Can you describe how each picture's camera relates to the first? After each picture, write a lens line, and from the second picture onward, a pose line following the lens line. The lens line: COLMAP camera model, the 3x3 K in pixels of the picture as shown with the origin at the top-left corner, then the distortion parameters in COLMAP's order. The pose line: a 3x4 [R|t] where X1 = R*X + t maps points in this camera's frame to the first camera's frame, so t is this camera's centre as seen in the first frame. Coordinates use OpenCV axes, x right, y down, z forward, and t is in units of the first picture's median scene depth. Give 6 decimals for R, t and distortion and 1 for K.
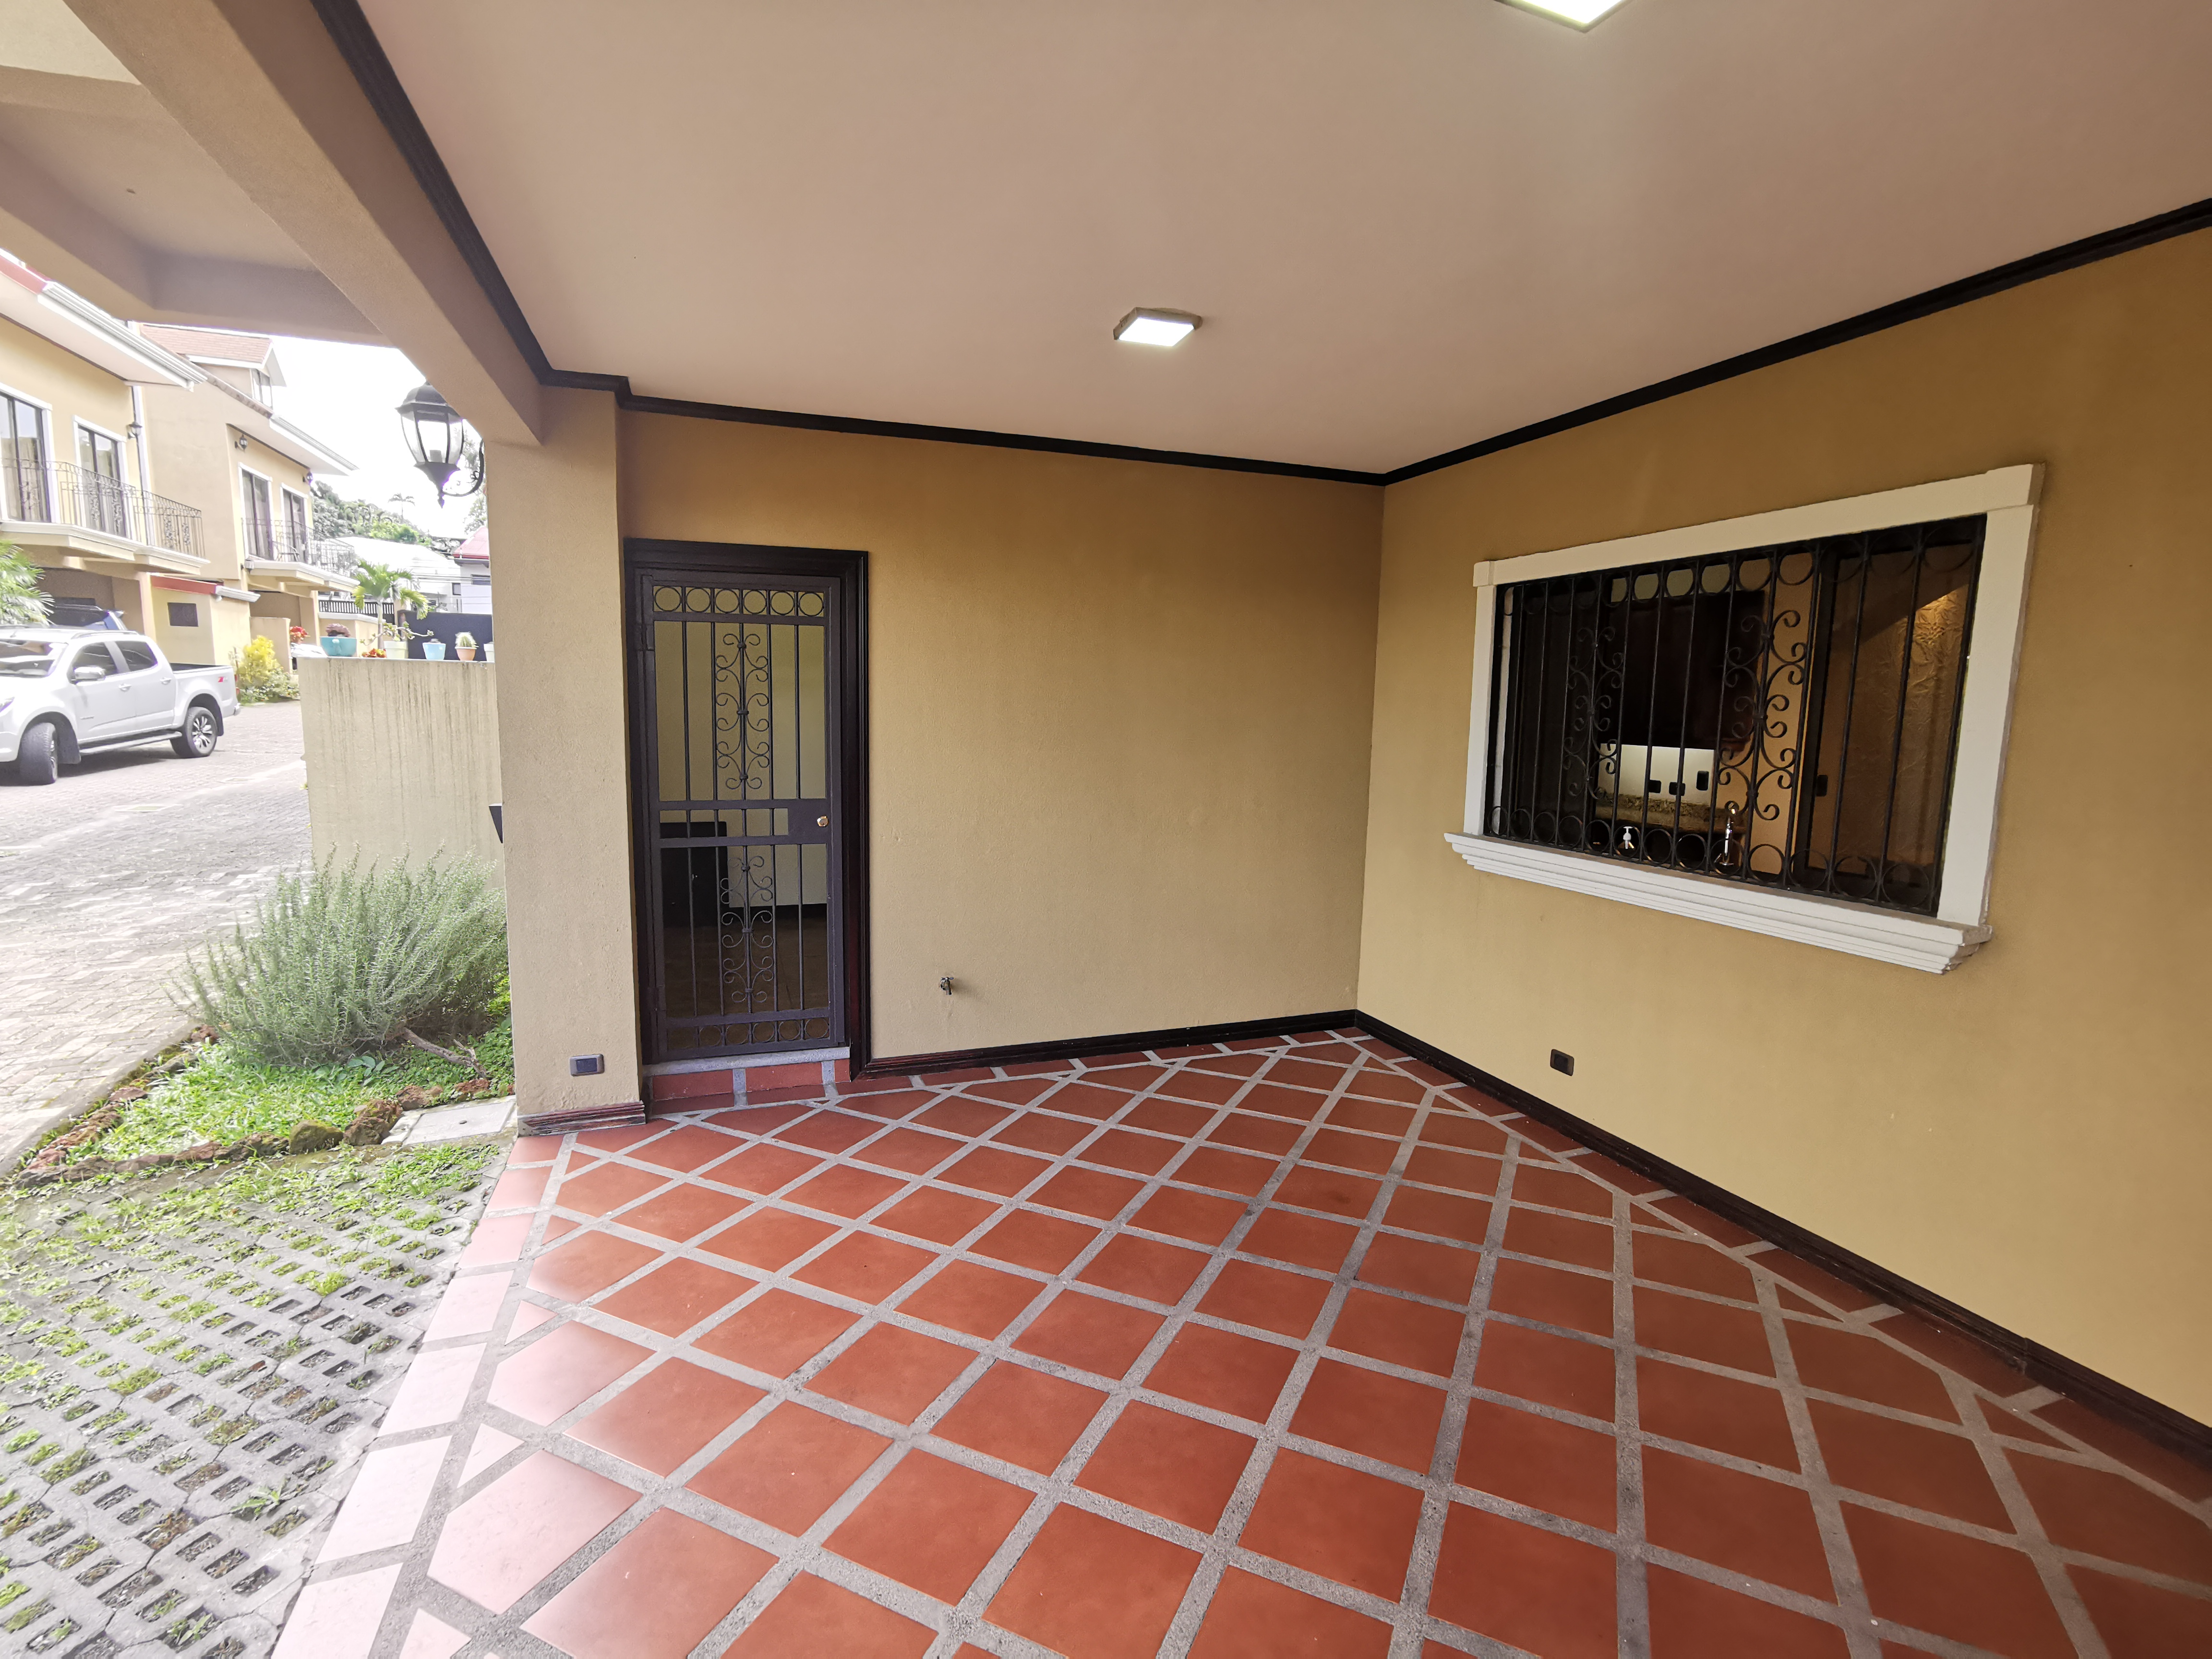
lens RADIAL K [[1068.5, 0, 1104.0], [0, 1068.5, 839.1], [0, 0, 1]] dist [-0.052633, 0.052630]
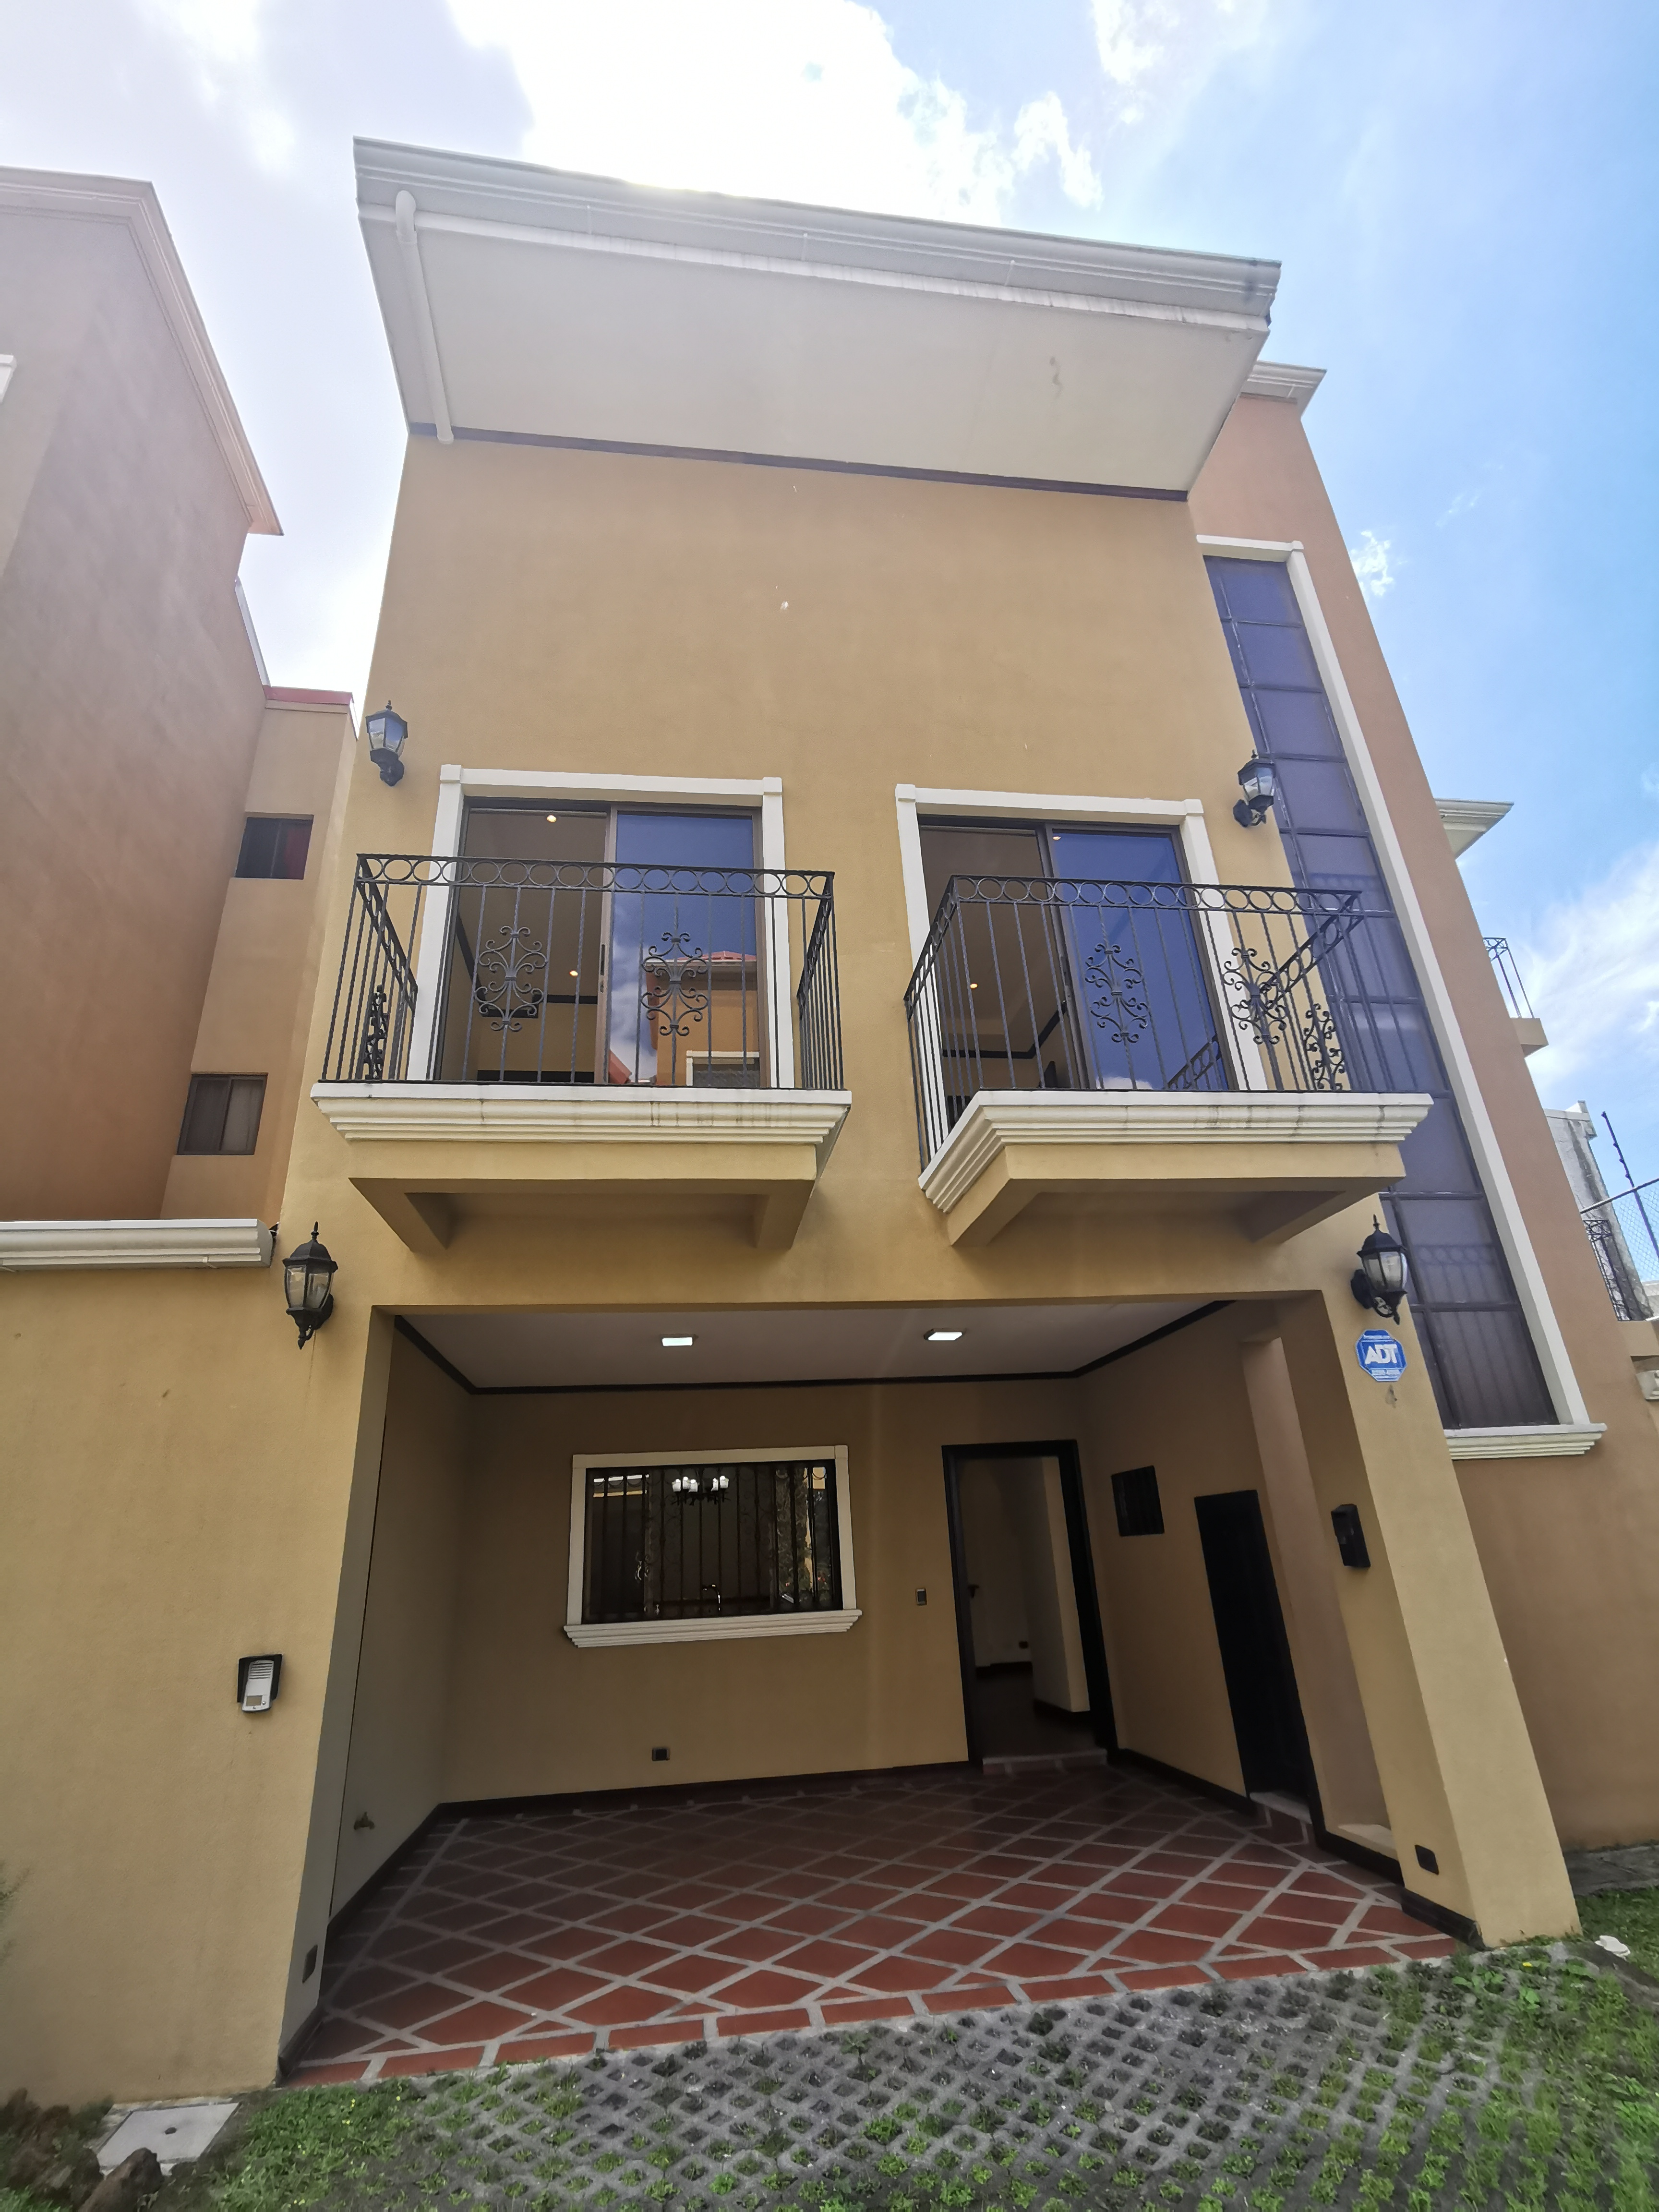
lens RADIAL K [[1068.5, 0, 819.3], [0, 1068.5, 1102.3], [0, 0, 1]] dist [-0.052633, 0.052630]
pose [[0.221298, 0.361008, 0.905925, -1.372565], [0.174990, 0.899180, -0.401066, -0.010223], [-0.959378, 0.247283, 0.135814, 0.234603]]
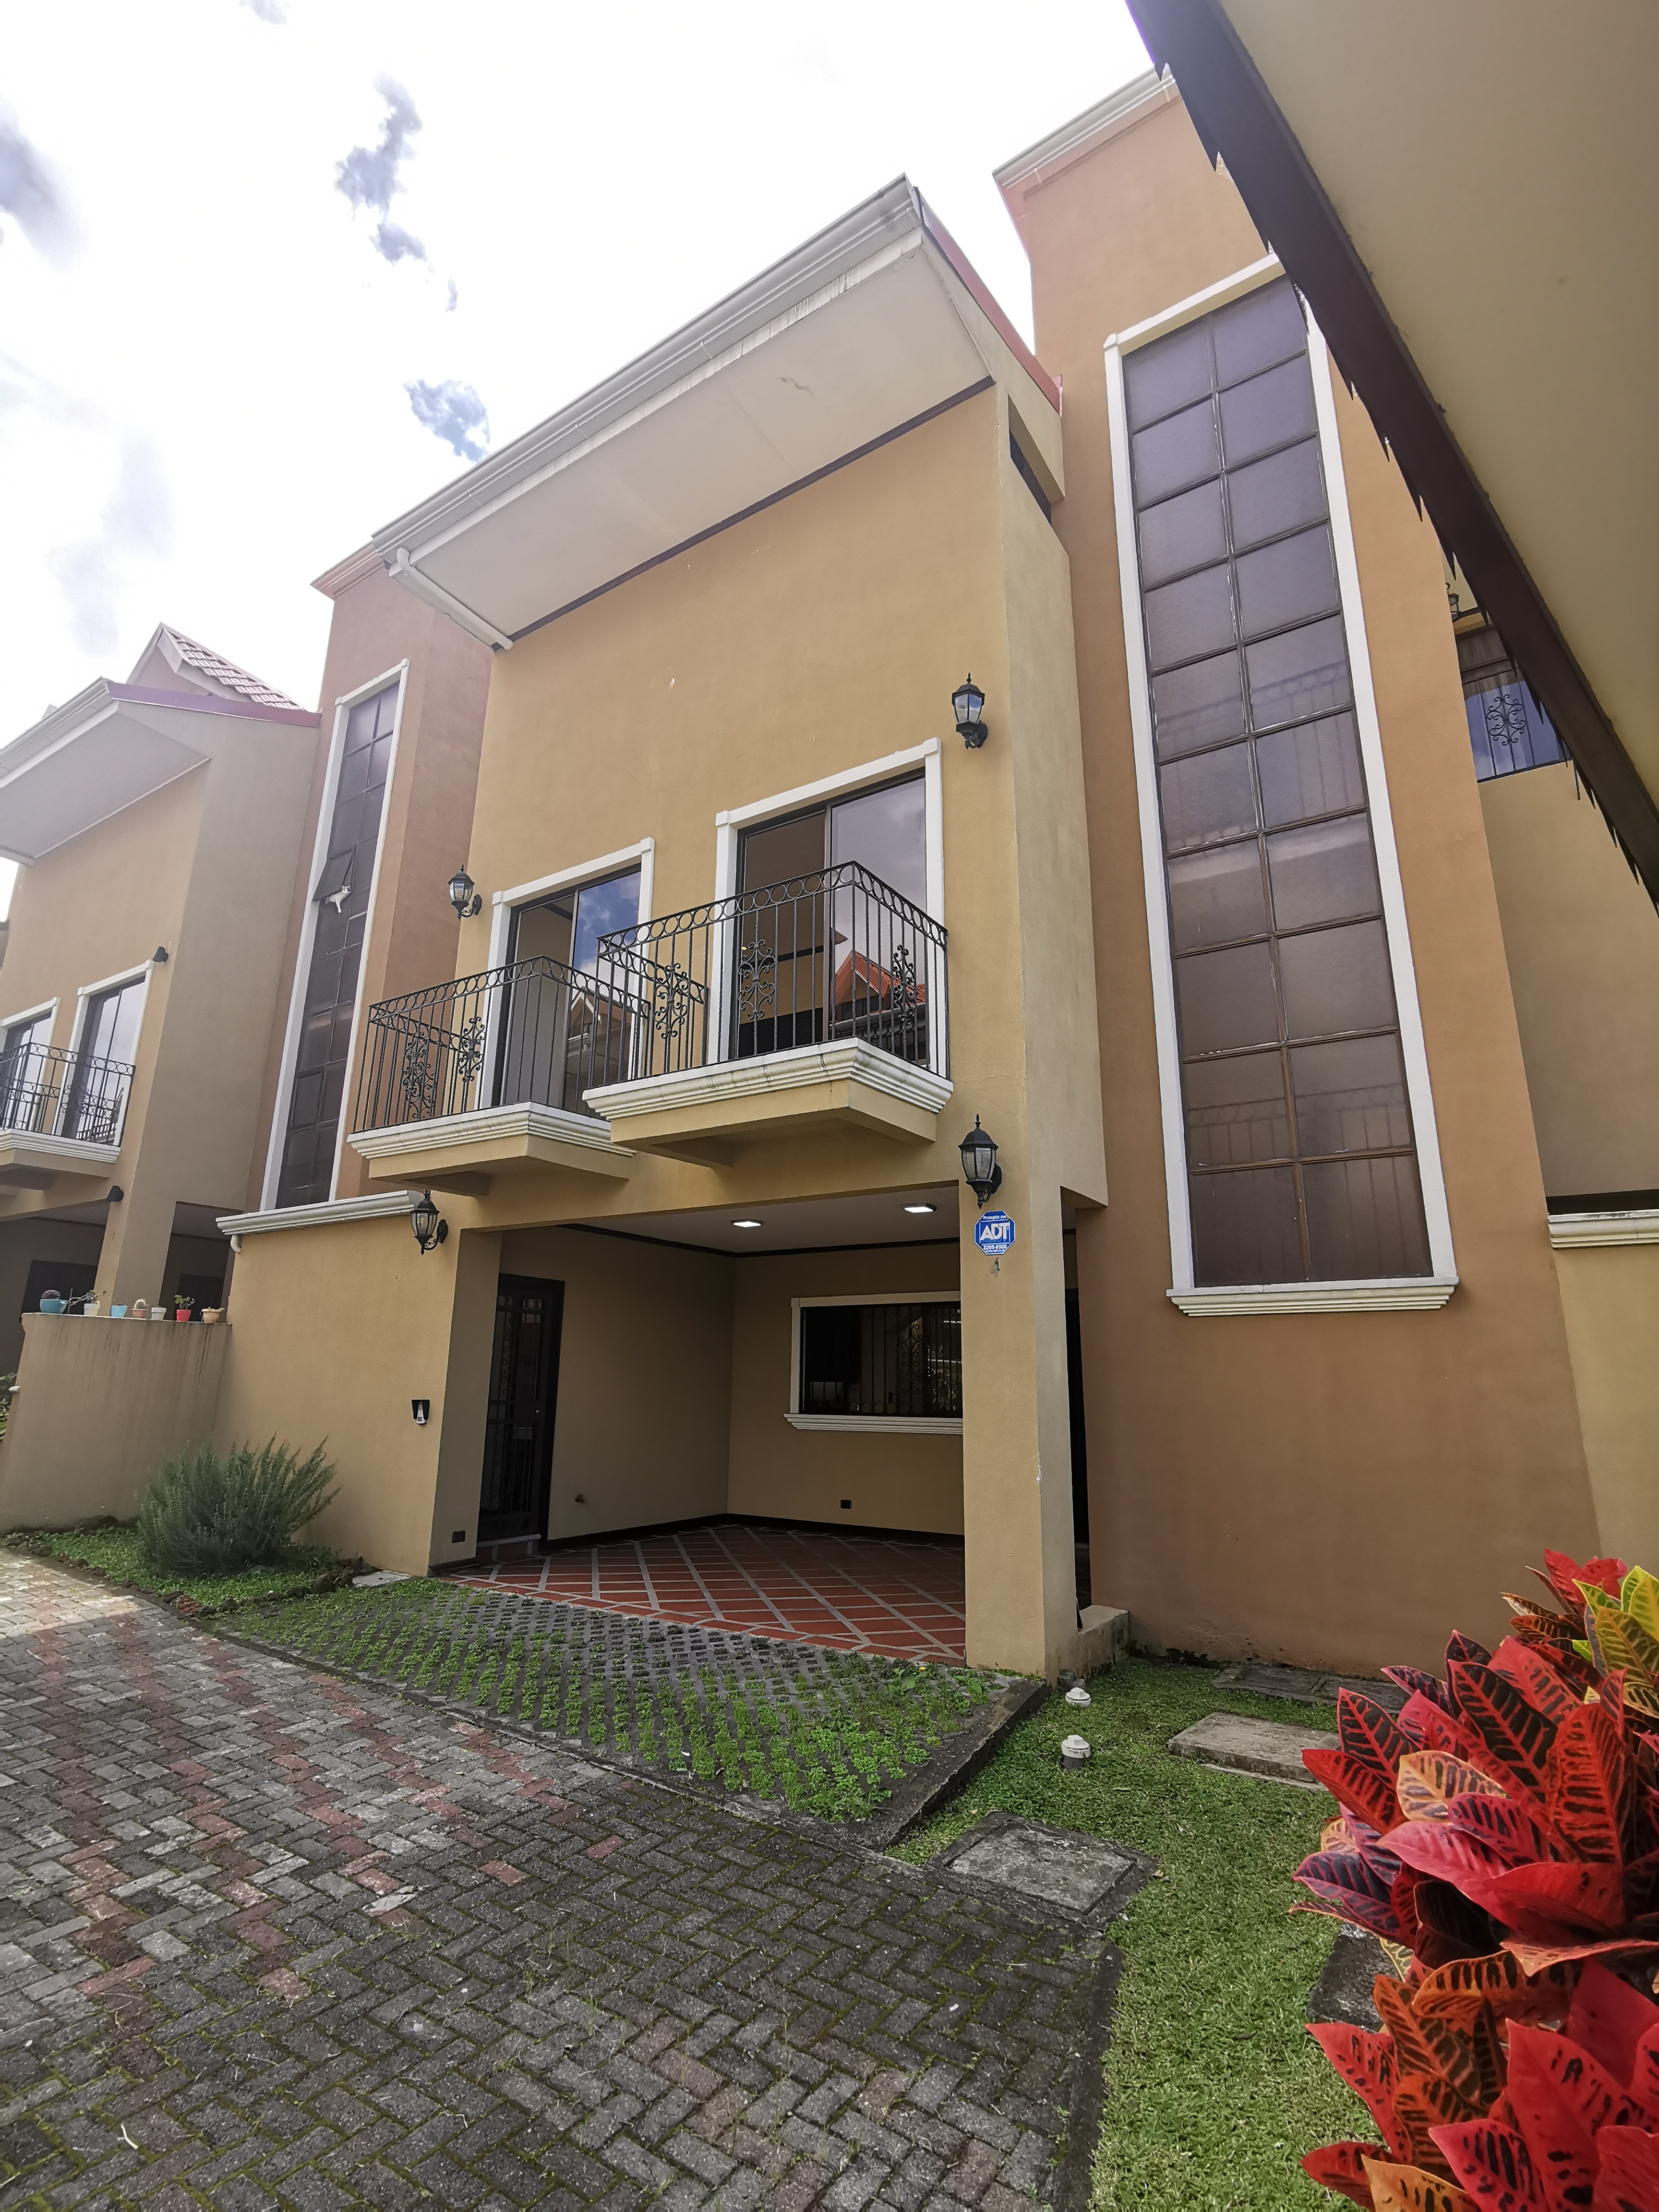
lens RADIAL K [[1068.5, 0, 819.3], [0, 1068.5, 1102.3], [0, 0, 1]] dist [-0.052633, 0.052630]
pose [[0.802820, 0.146755, 0.577877, -1.096171], [0.077706, 0.935212, -0.345456, 0.173643], [-0.591136, 0.322243, 0.739404, -1.009684]]
